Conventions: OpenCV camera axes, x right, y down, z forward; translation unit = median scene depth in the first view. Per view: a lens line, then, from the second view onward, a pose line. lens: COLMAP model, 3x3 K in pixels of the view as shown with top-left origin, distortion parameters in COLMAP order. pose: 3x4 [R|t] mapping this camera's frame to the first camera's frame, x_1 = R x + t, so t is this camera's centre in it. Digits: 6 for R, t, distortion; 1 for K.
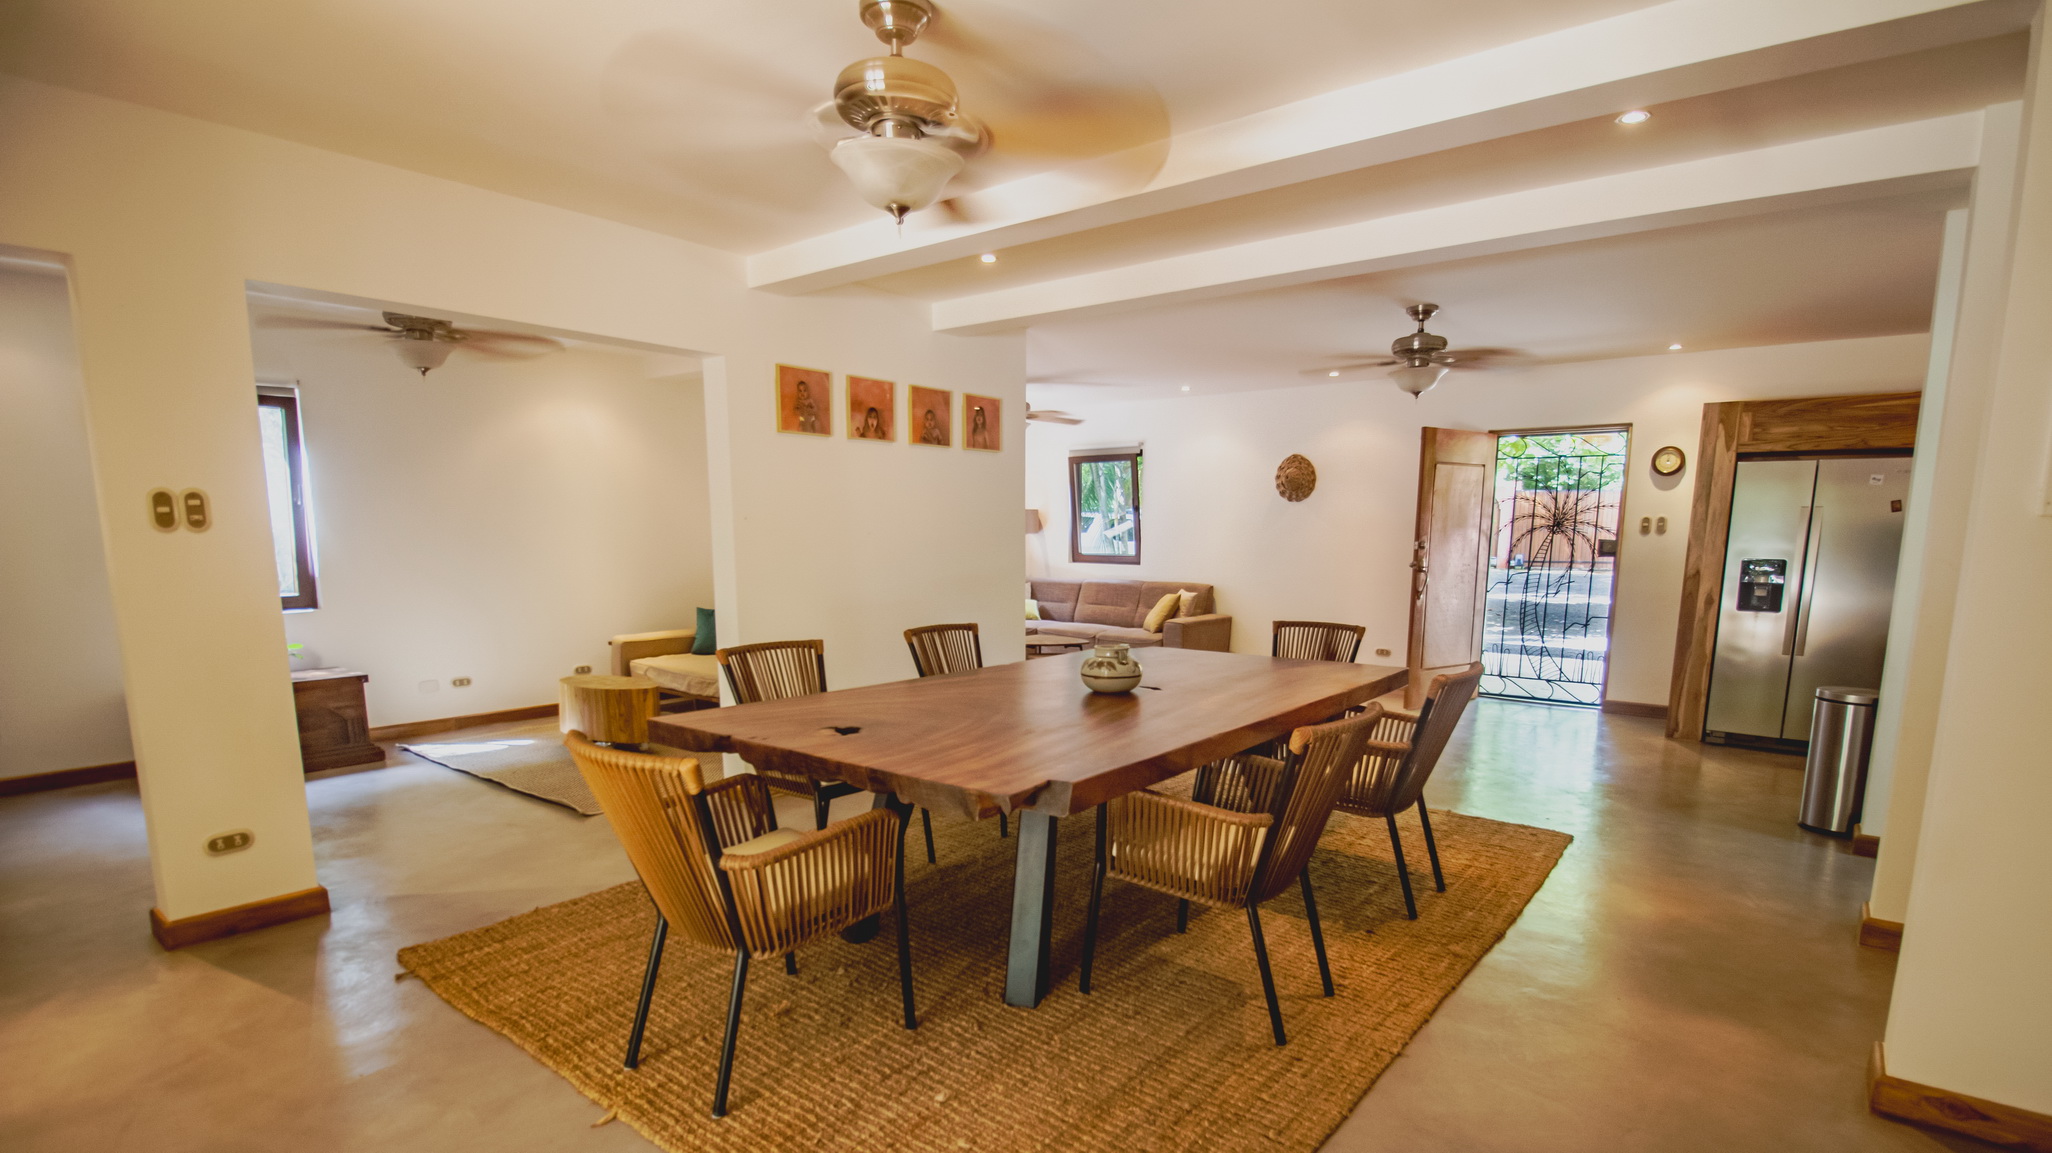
lens RADIAL K [[987.2, 0, 1057.3], [0, 987.2, 738.1], [0, 0, 1]] dist [0.001628, -0.014770]
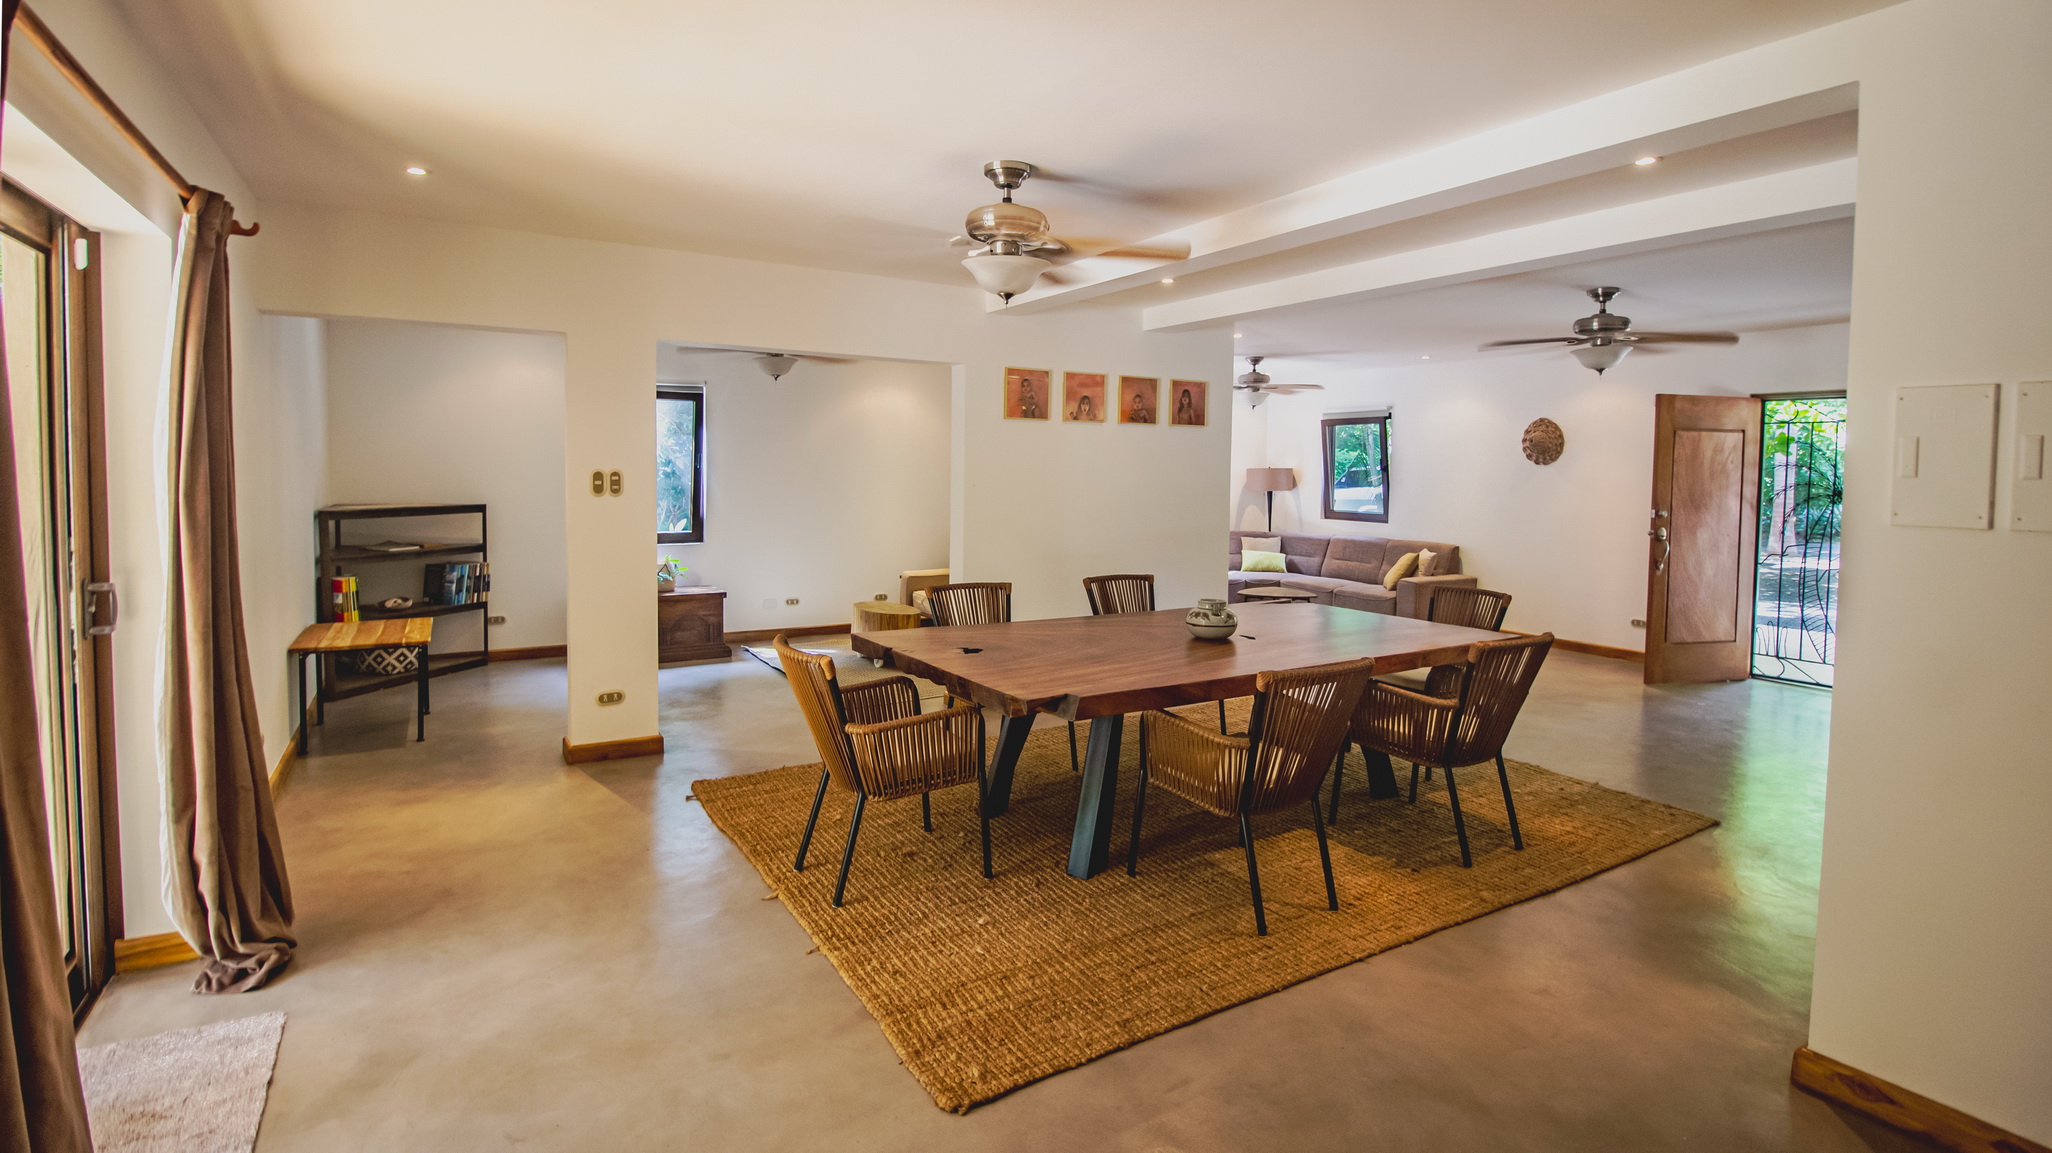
lens RADIAL K [[1011.1, 0, 1026.0], [0, 1011.1, 576.5], [0, 0, 1]] dist [0.002280, -0.015041]
pose [[0.931146, 0.044931, -0.361869, 0.204921], [-0.082721, 0.992535, -0.089617, 0.005006], [0.355141, 0.113381, 0.927911, -0.160325]]
